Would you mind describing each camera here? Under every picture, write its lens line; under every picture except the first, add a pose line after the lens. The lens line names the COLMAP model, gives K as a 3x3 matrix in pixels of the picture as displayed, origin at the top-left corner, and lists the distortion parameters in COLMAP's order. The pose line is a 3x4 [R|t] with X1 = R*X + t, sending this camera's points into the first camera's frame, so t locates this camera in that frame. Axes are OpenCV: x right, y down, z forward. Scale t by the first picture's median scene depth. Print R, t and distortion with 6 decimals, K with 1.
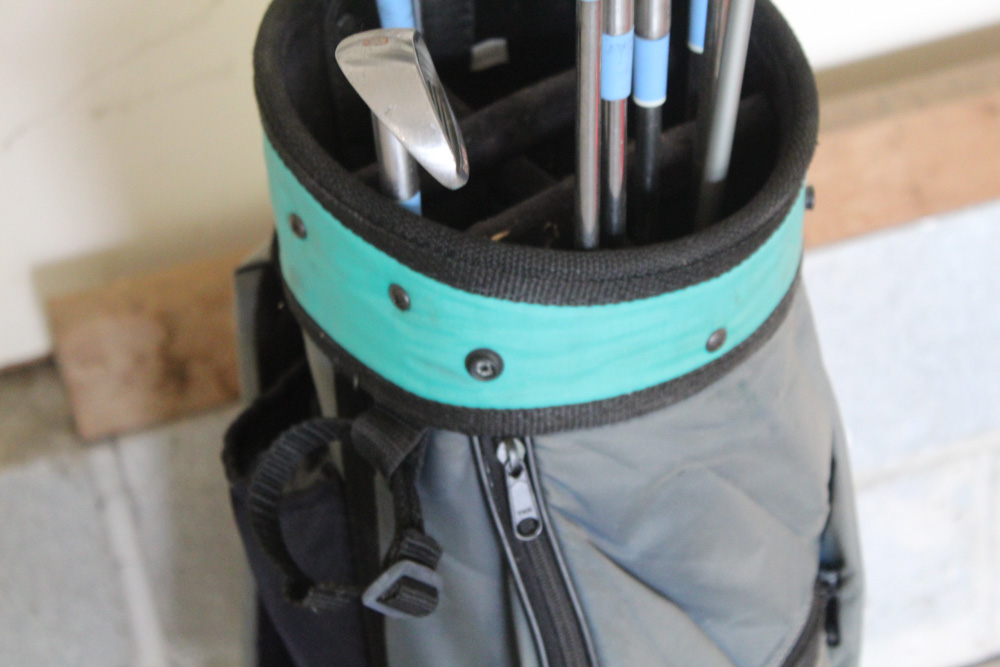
lens RADIAL K [[2395.7, 0, 501.1], [0, 2395.7, 331.1], [0, 0, 1]] dist [0.073705, 0.000000]
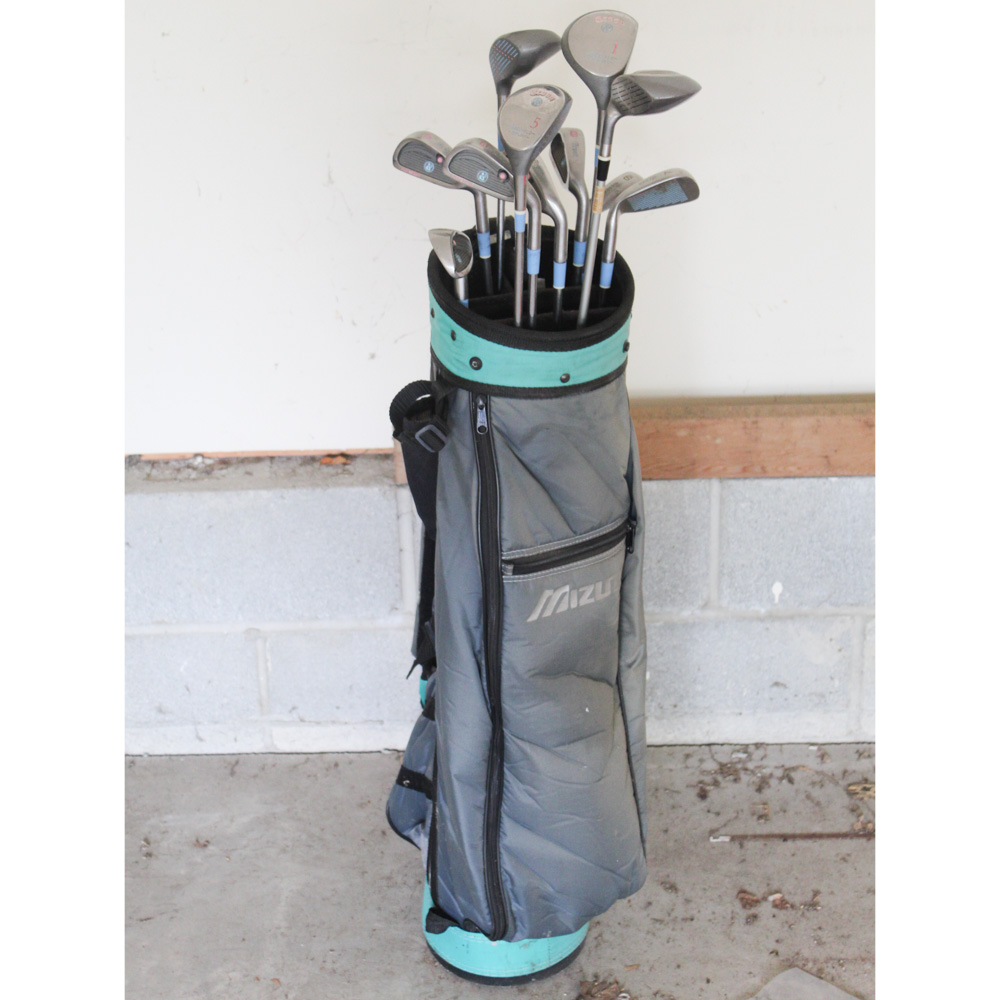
lens RADIAL K [[2000.8, 0, 506.2], [0, 2000.8, 492.1], [0, 0, 1]] dist [-0.014295, 0.000000]
pose [[0.948190, 0.201088, -0.245968, 0.620118], [-0.235077, 0.964861, -0.117397, 0.417056], [0.213718, 0.169136, 0.962142, -1.192393]]
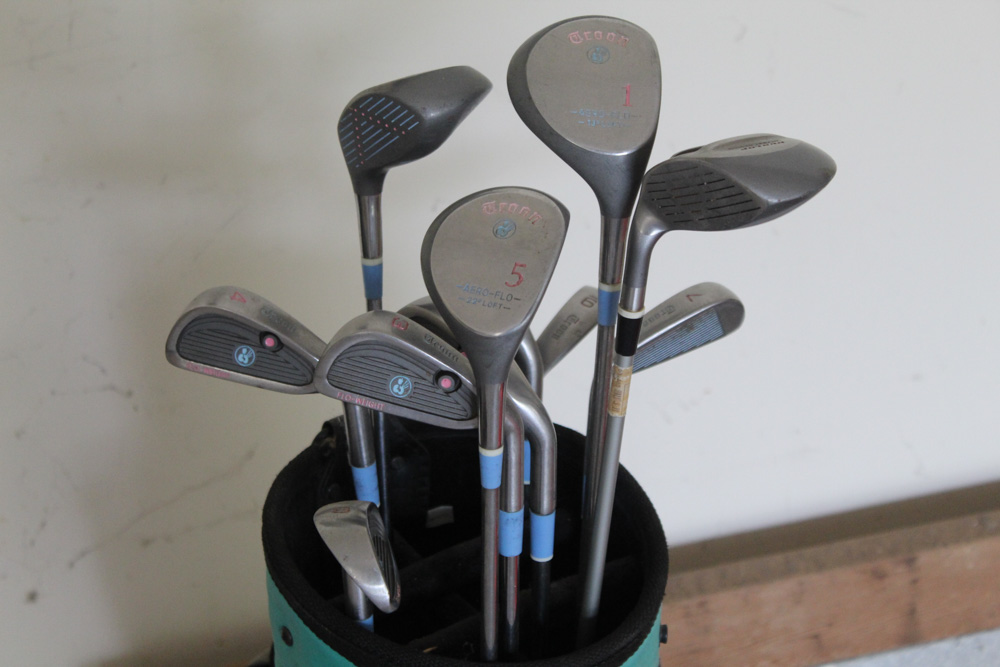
lens RADIAL K [[2395.7, 0, 500.1], [0, 2395.7, 335.2], [0, 0, 1]] dist [0.073705, 0.000000]
pose [[0.998724, 0.045565, -0.021795, 0.062173], [-0.048726, 0.982793, -0.178168, 0.027009], [0.013302, 0.179003, 0.983759, -0.402471]]
